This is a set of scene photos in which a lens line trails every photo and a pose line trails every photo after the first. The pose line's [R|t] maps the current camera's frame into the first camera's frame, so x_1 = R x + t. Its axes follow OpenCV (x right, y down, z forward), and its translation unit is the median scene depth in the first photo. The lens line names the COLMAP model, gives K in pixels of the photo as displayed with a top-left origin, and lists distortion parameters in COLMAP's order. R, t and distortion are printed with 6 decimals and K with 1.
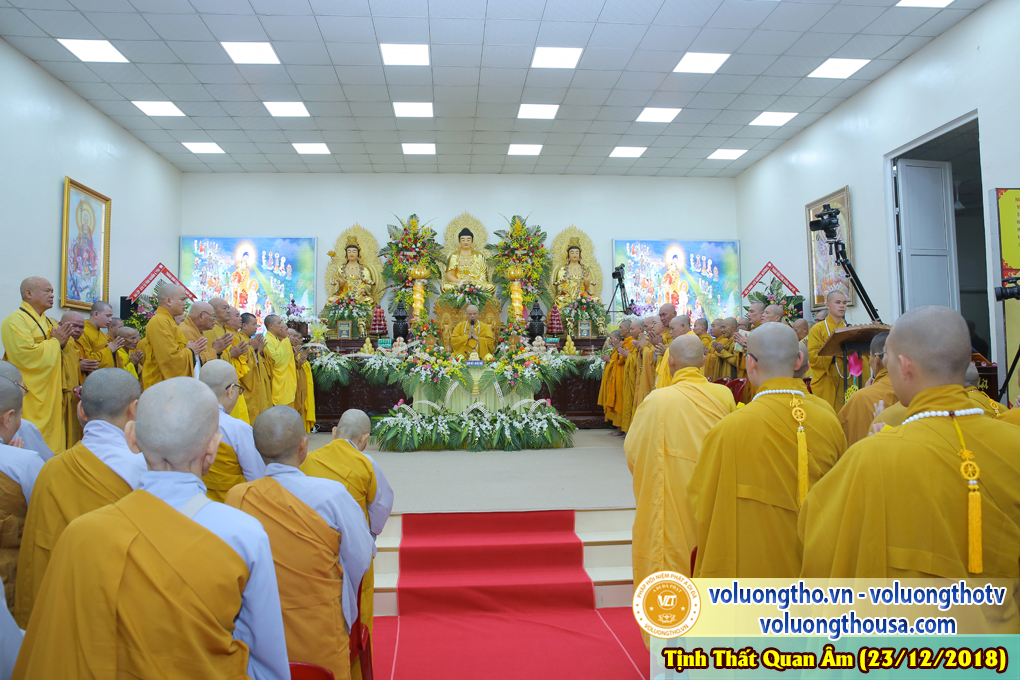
lens RADIAL K [[702.6, 0, 510.0], [0, 702.6, 340.0], [0, 0, 1]] dist [-0.042353, 0.001986]
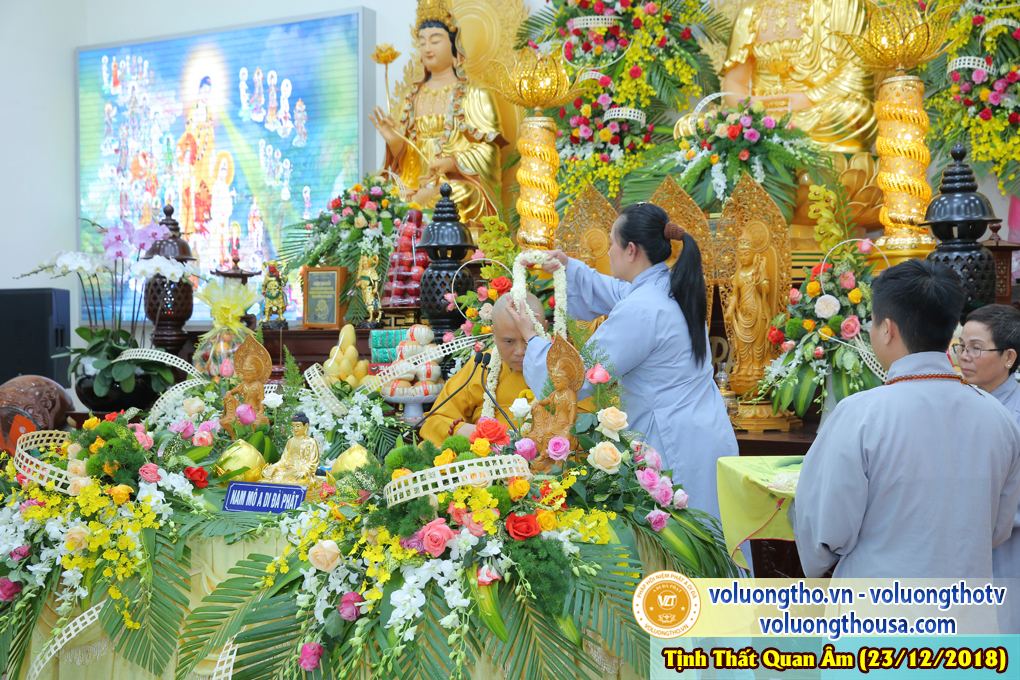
lens RADIAL K [[1367.7, 0, 510.0], [0, 1367.7, 340.0], [0, 0, 1]] dist [0.091558, 0.130017]
pose [[0.815095, 0.006103, -0.579295, 0.159303], [0.022896, 0.998824, 0.042738, -0.017667], [0.578874, -0.048099, 0.813997, 0.510486]]
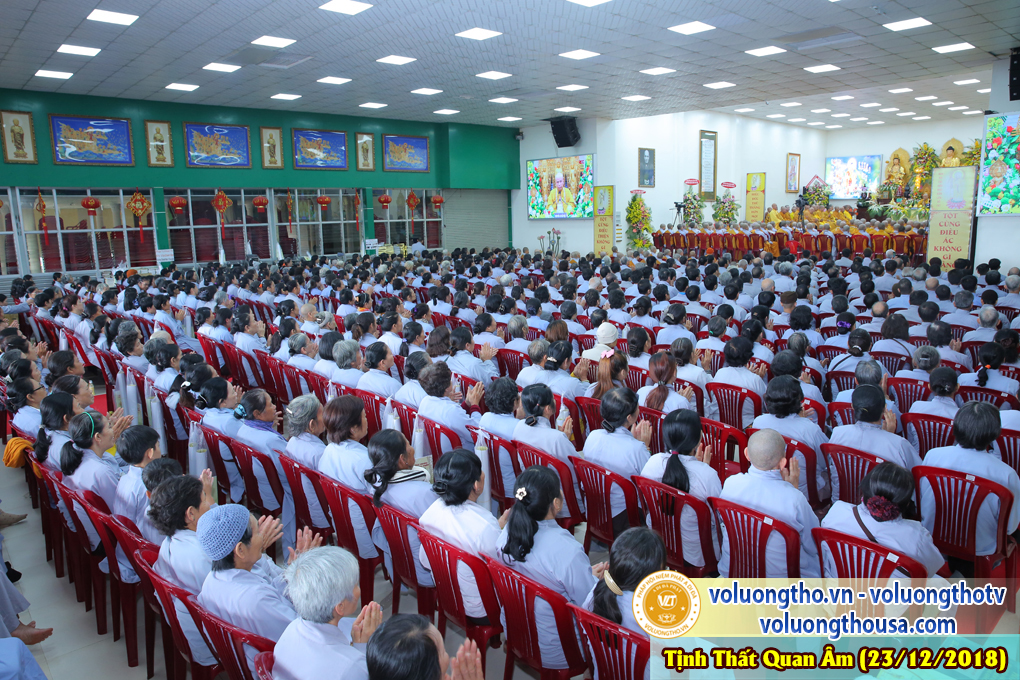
lens RADIAL K [[702.6, 0, 510.0], [0, 702.6, 340.0], [0, 0, 1]] dist [-0.042353, 0.001986]
pose [[0.621311, 0.135798, -0.771707, 0.850434], [0.040559, 0.977974, 0.204750, -0.063806], [0.782514, -0.158513, 0.602118, -1.526600]]
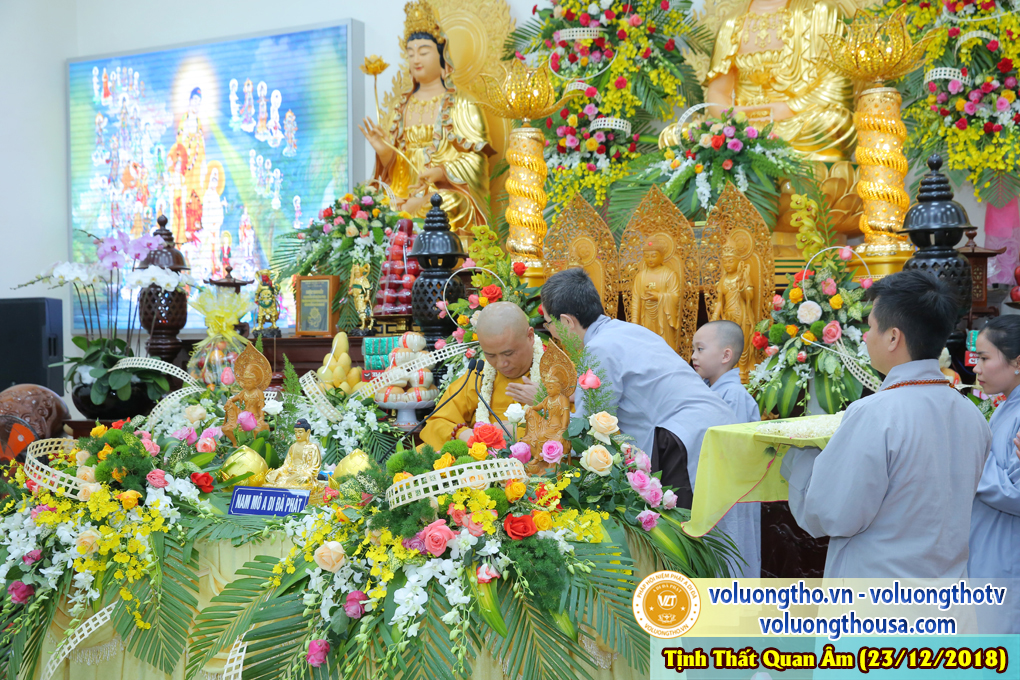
lens RADIAL K [[1367.7, 0, 510.0], [0, 1367.7, 340.0], [0, 0, 1]] dist [0.091558, 0.130017]
pose [[0.821609, -0.001296, -0.570050, 0.163549], [0.029141, 0.998785, 0.039730, -0.018798], [0.569306, -0.049254, 0.820649, 0.501008]]
